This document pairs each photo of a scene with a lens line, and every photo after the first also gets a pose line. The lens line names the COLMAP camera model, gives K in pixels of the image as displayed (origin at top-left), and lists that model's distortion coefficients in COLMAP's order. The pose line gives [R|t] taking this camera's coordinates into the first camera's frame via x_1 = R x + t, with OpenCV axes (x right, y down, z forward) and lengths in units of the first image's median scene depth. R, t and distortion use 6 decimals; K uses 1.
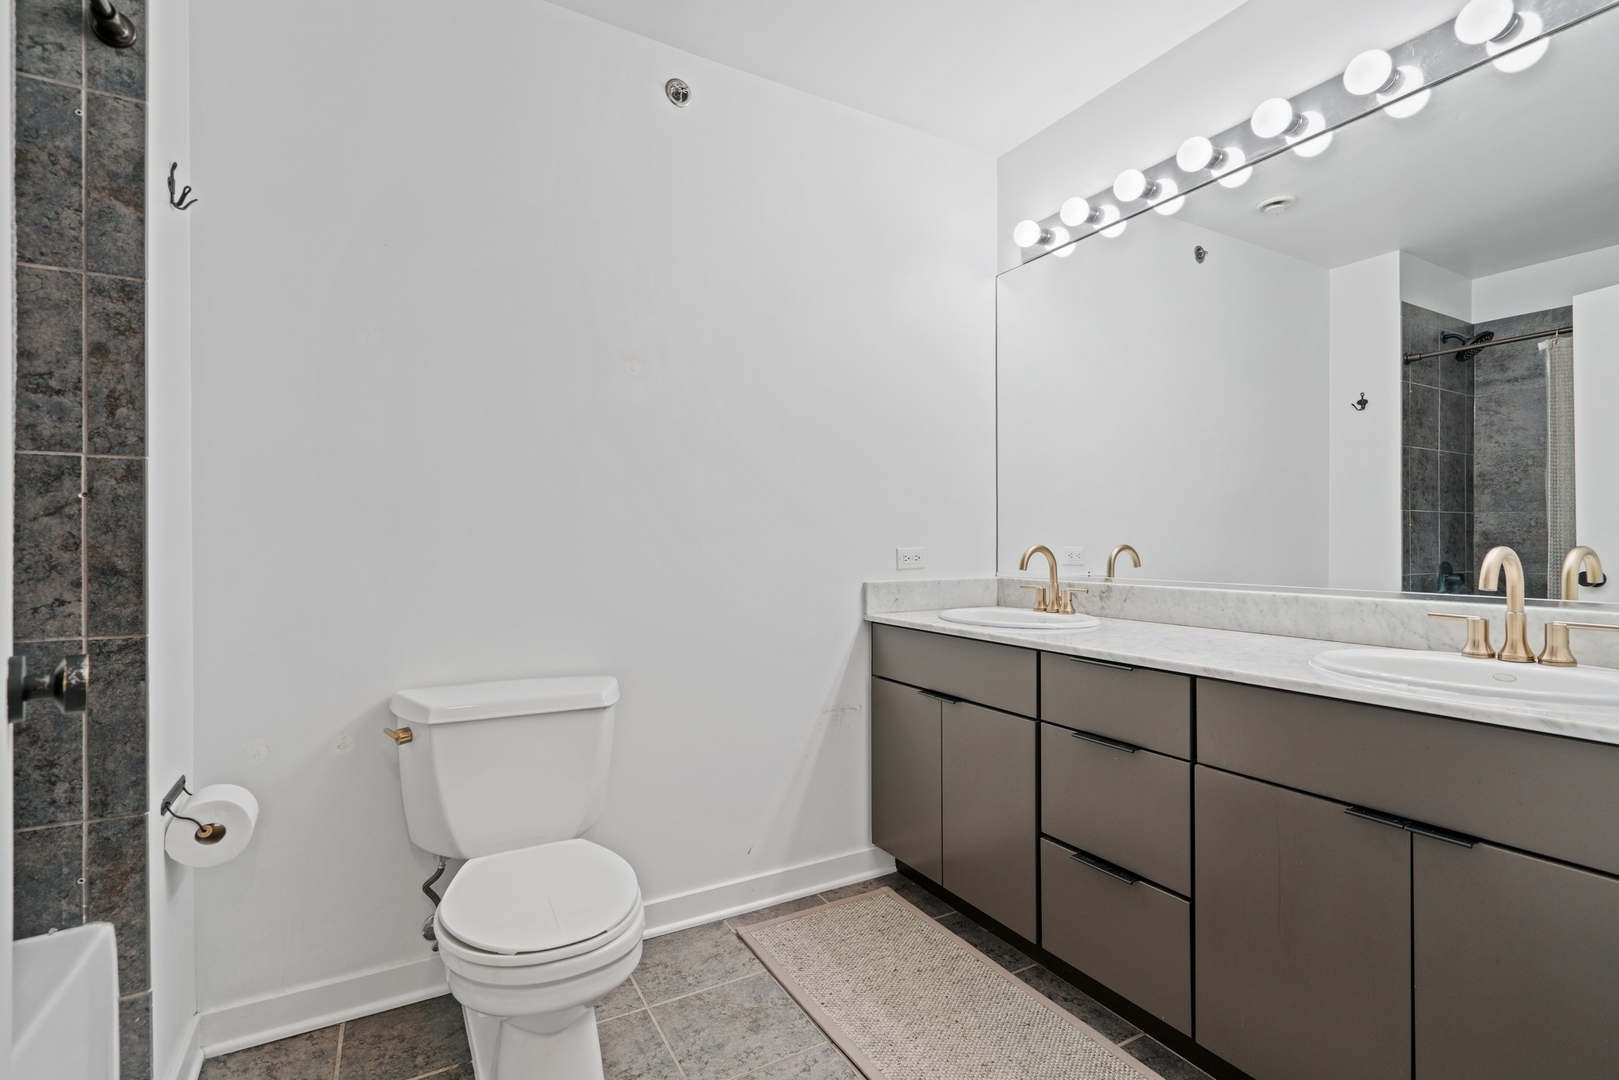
lens RADIAL K [[734.8, 0, 803.6], [0, 734.8, 537.8], [0, 0, 1]] dist [-0.000177, 0.000356]
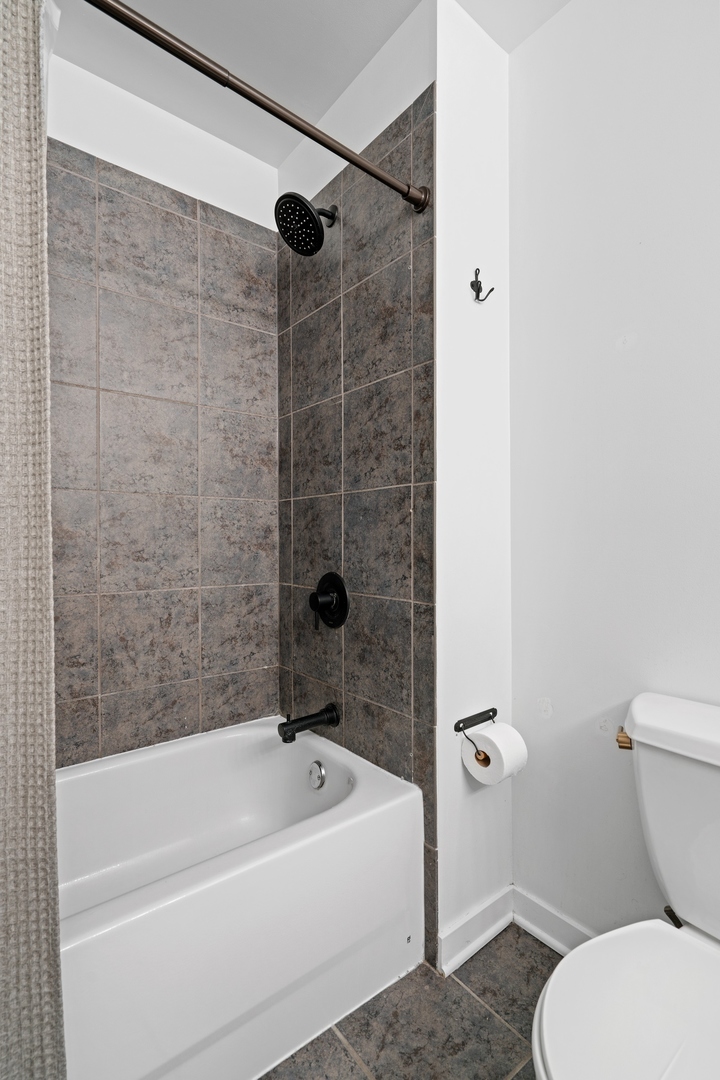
lens RADIAL K [[513.0, 0, 360.0], [0, 513.0, 540.0], [0, 0, 1]] dist [-0.003838, 0.000801]
pose [[0.155129, 0.003877, -0.987887, 0.085292], [0.007595, 0.999958, 0.005118, -0.000692], [0.987865, -0.008297, 0.155093, 0.717310]]
